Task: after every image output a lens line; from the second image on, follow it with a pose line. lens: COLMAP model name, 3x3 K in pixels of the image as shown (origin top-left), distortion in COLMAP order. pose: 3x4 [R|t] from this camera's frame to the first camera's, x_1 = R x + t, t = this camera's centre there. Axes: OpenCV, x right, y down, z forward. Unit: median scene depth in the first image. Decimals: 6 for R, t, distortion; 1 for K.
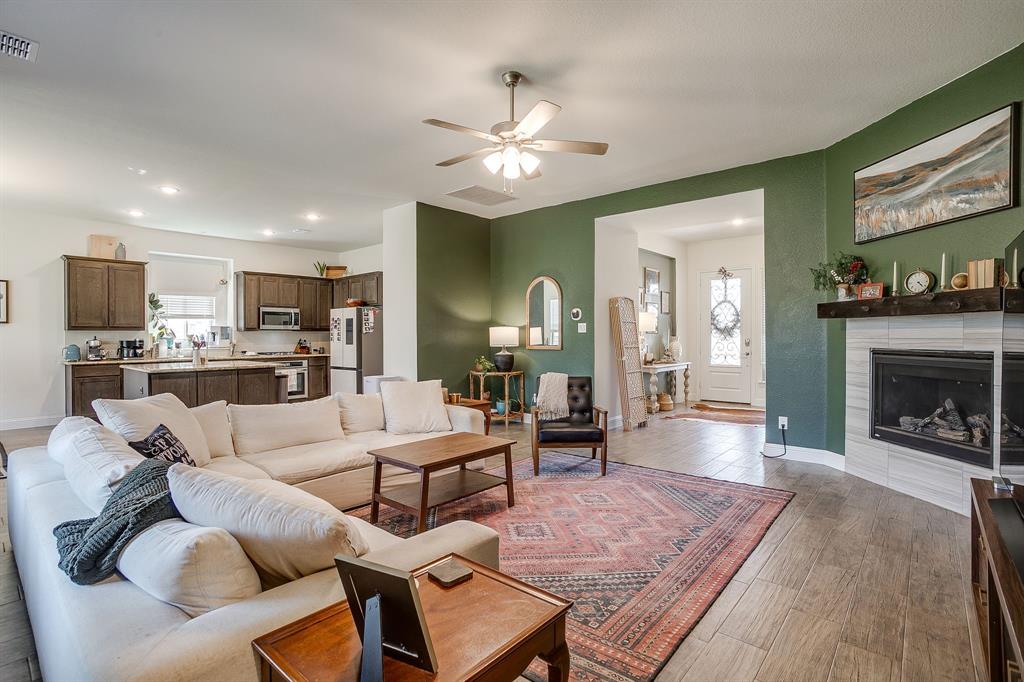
lens RADIAL K [[495.4, 0, 505.9], [0, 495.4, 334.4], [0, 0, 1]] dist [-0.057264, 0.029208]
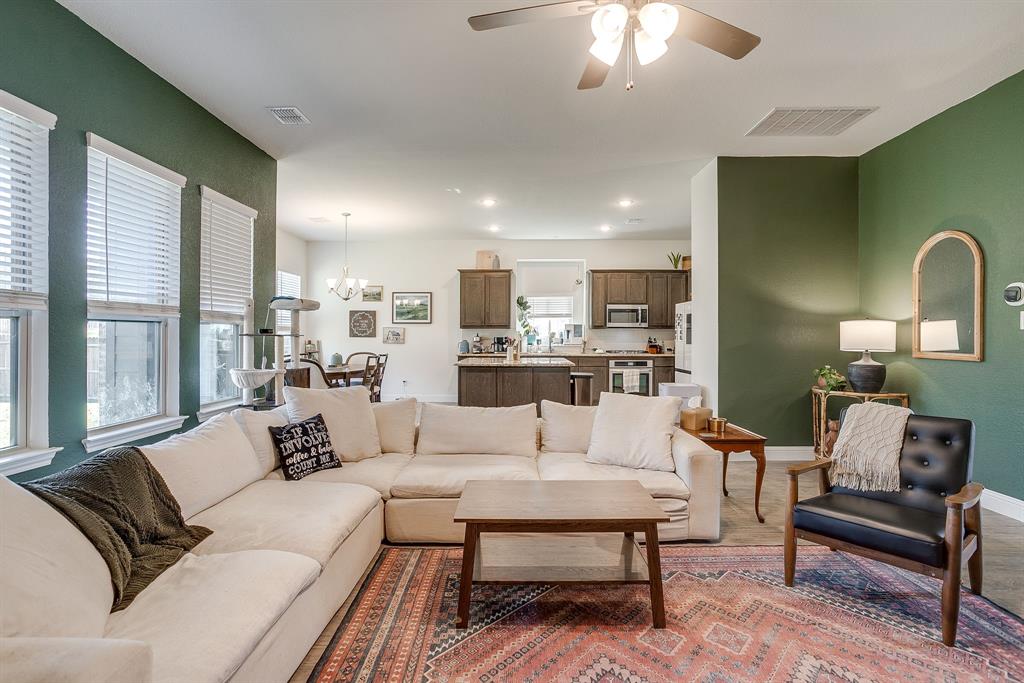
lens RADIAL K [[495.4, 0, 505.9], [0, 495.4, 334.9], [0, 0, 1]] dist [-0.057264, 0.029208]
pose [[0.647860, 0.005784, -0.761737, 0.167635], [-0.001735, 0.999980, 0.006117, -0.000268], [0.761757, -0.002642, 0.647857, 0.248746]]
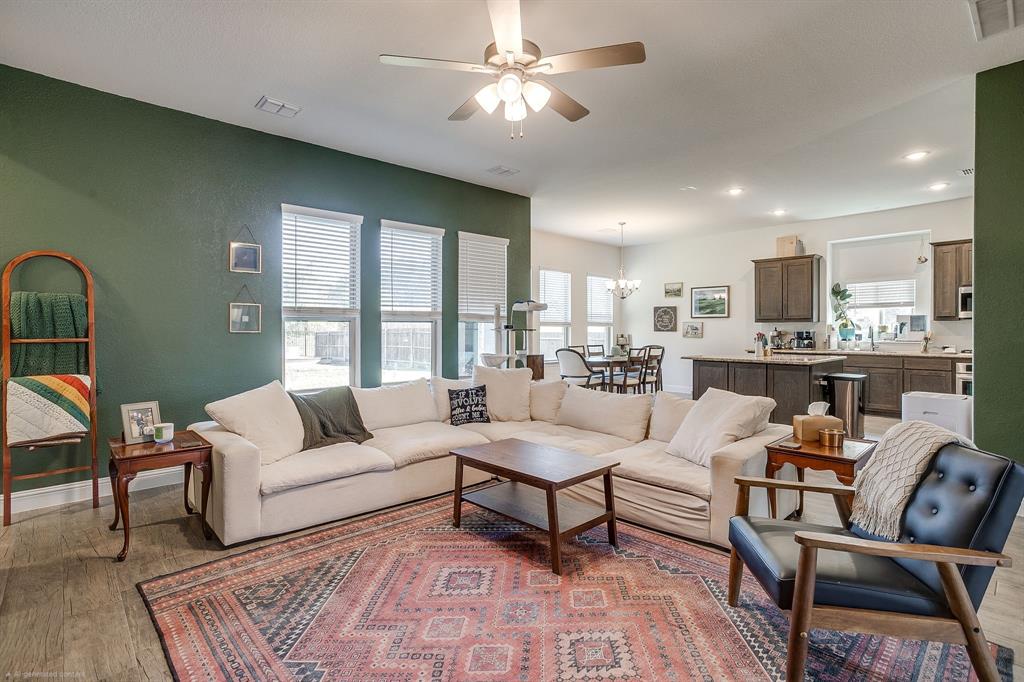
lens RADIAL K [[490.9, 0, 507.7], [0, 490.9, 327.0], [0, 0, 1]] dist [-0.053684, 0.029182]
pose [[-0.095275, 0.000619, -0.995451, 0.358112], [0.005701, 0.999984, 0.000076, -0.000732], [0.995435, -0.005668, -0.095277, 0.507492]]
